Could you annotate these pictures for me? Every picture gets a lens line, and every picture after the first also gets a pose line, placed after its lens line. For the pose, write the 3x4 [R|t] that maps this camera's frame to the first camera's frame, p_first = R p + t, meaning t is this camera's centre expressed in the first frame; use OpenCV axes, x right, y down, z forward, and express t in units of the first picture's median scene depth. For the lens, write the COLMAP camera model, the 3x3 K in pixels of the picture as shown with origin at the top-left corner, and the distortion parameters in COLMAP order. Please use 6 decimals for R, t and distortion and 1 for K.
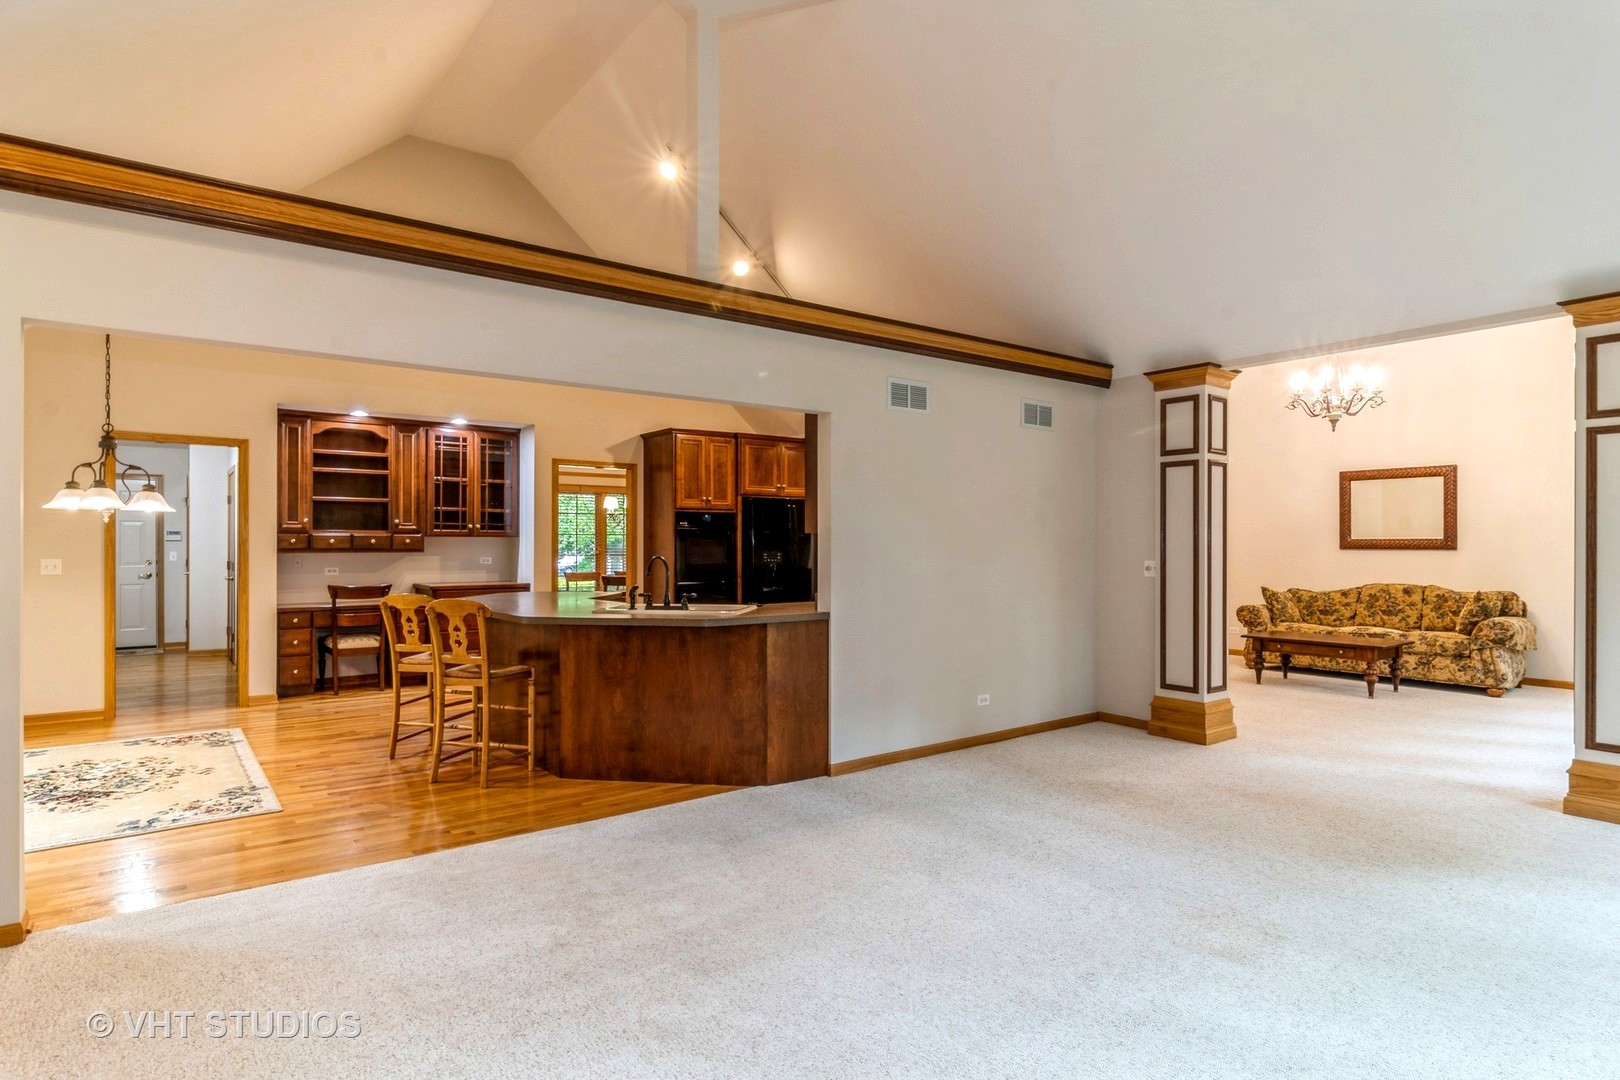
lens RADIAL K [[867.2, 0, 799.8], [0, 867.2, 544.9], [0, 0, 1]] dist [-0.003382, 0.004427]
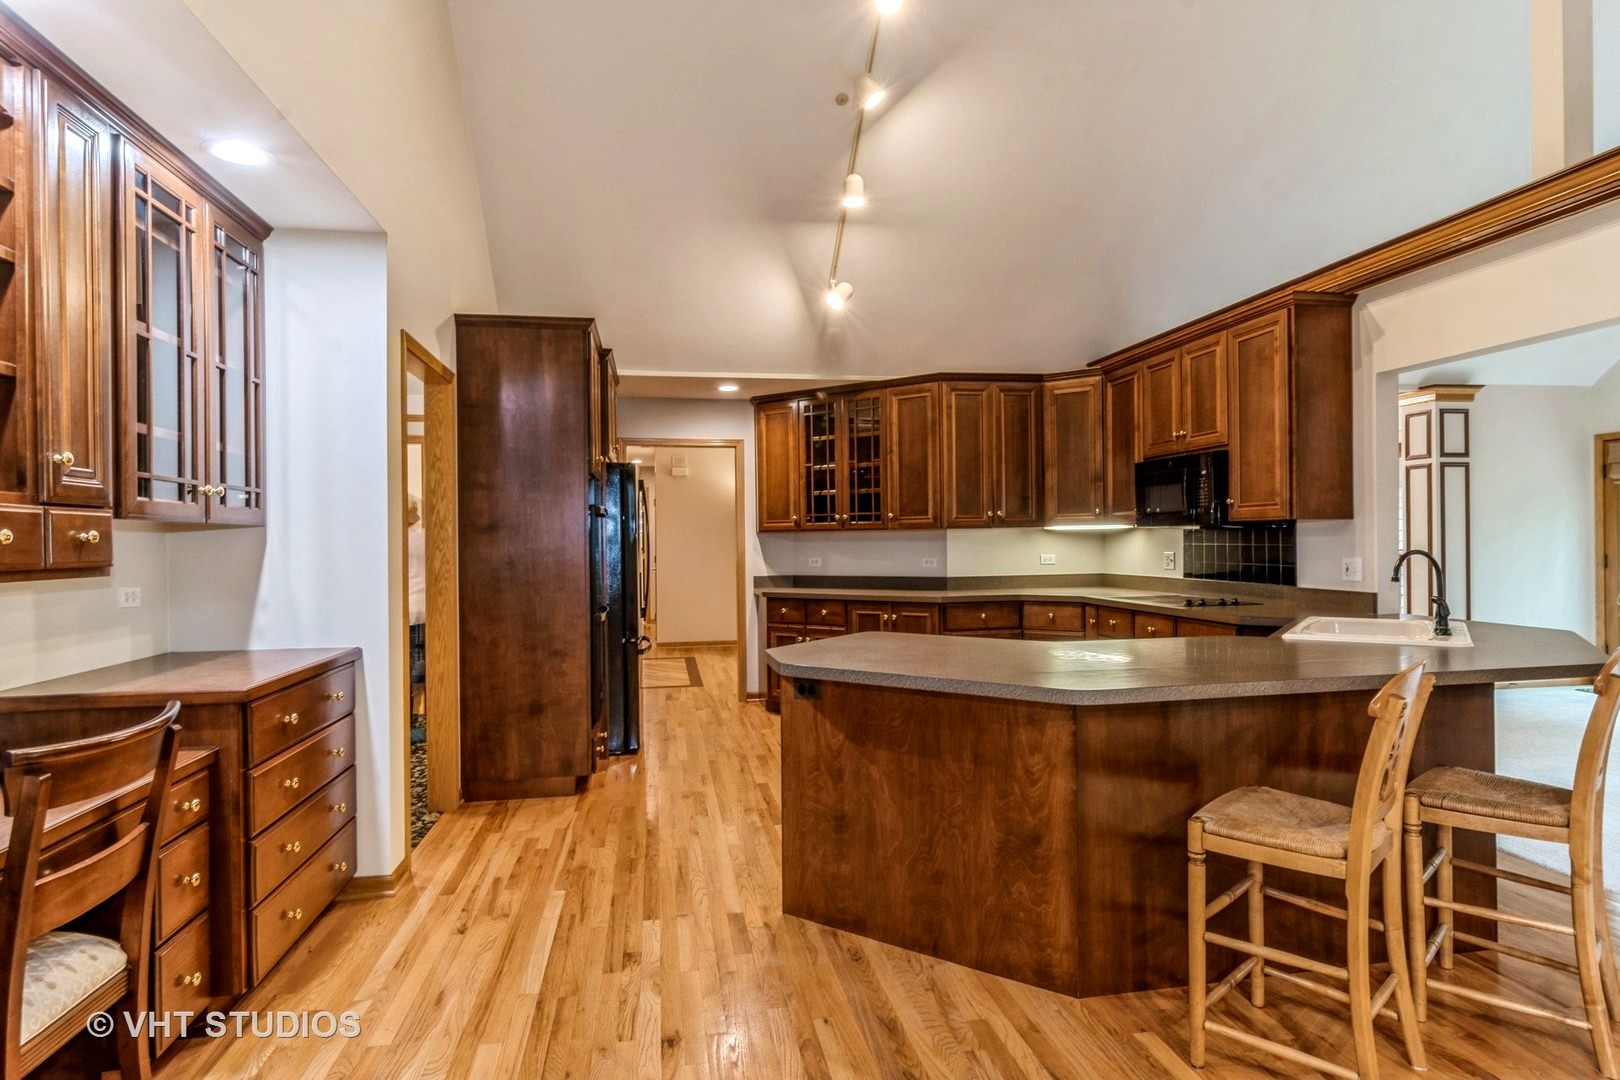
lens RADIAL K [[867.2, 0, 807.2], [0, 867.2, 545.7], [0, 0, 1]] dist [-0.003382, 0.004427]
pose [[0.448524, -0.010760, 0.893706, -0.600497], [0.011620, 0.999913, 0.006207, 0.000365], [-0.893695, 0.007601, 0.448611, 0.705023]]
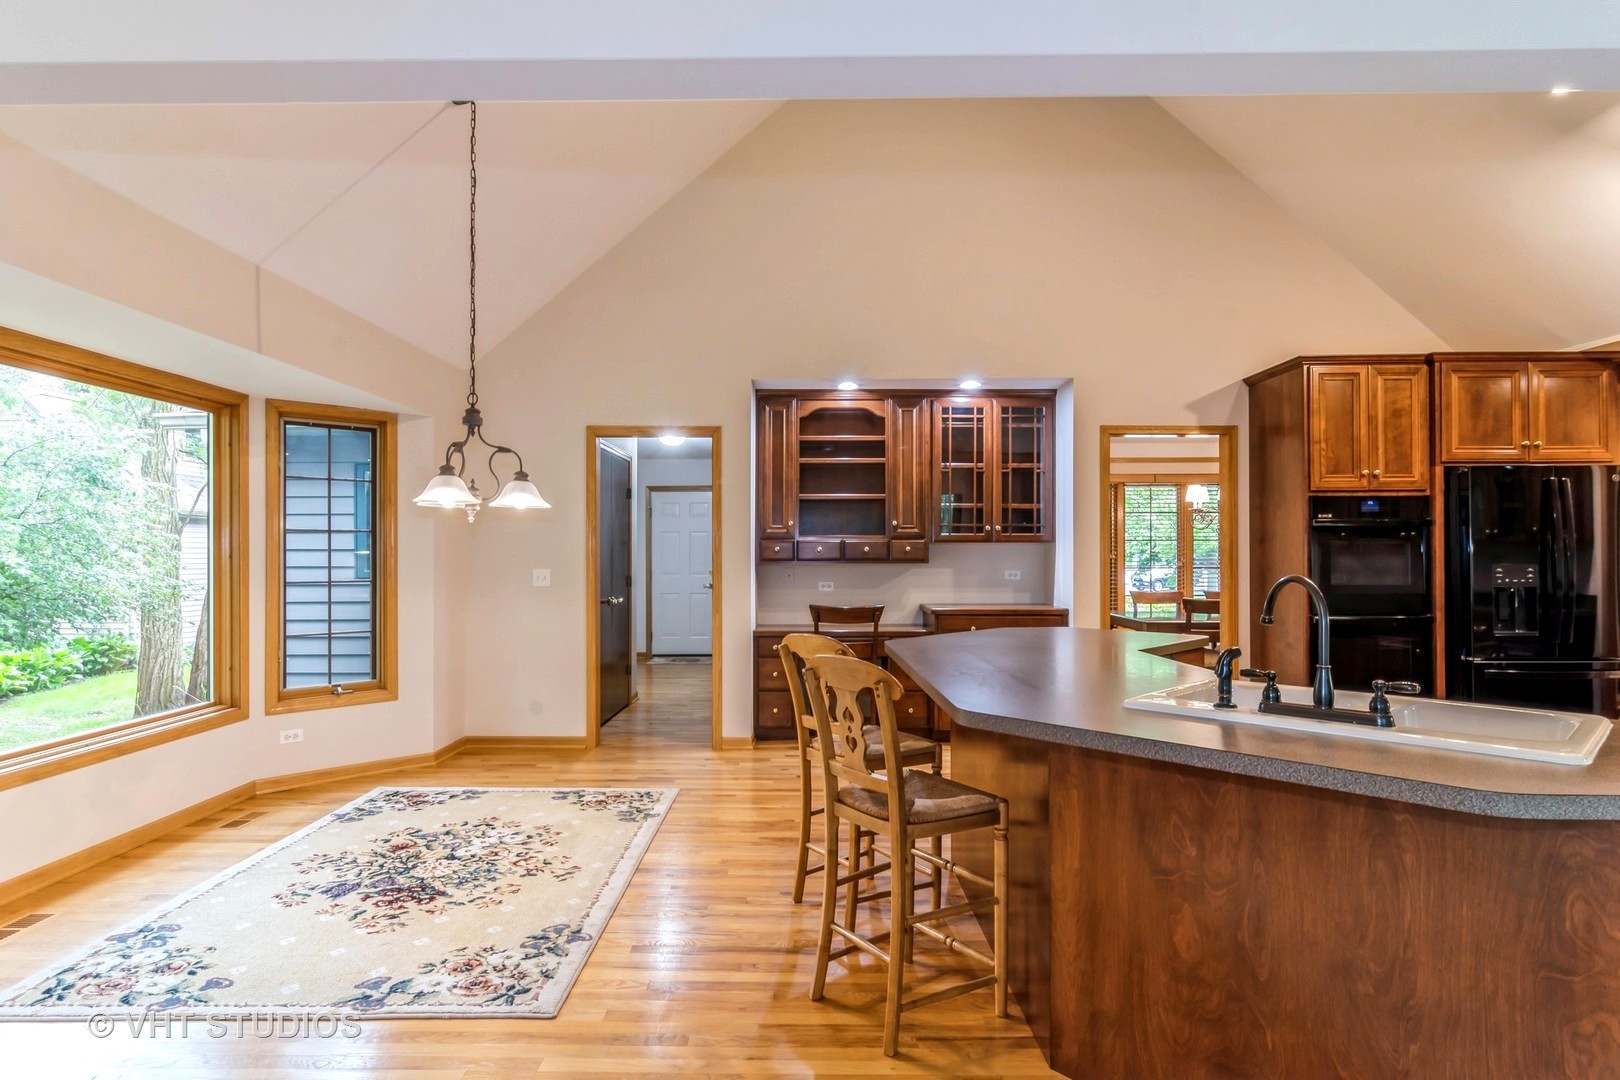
lens RADIAL K [[867.2, 0, 805.3], [0, 867.2, 546.9], [0, 0, 1]] dist [-0.003382, 0.004427]
pose [[0.795832, -0.007829, -0.605467, -0.064292], [0.001085, 0.999933, -0.011503, 0.002677], [0.605517, 0.008497, 0.795787, 0.347064]]
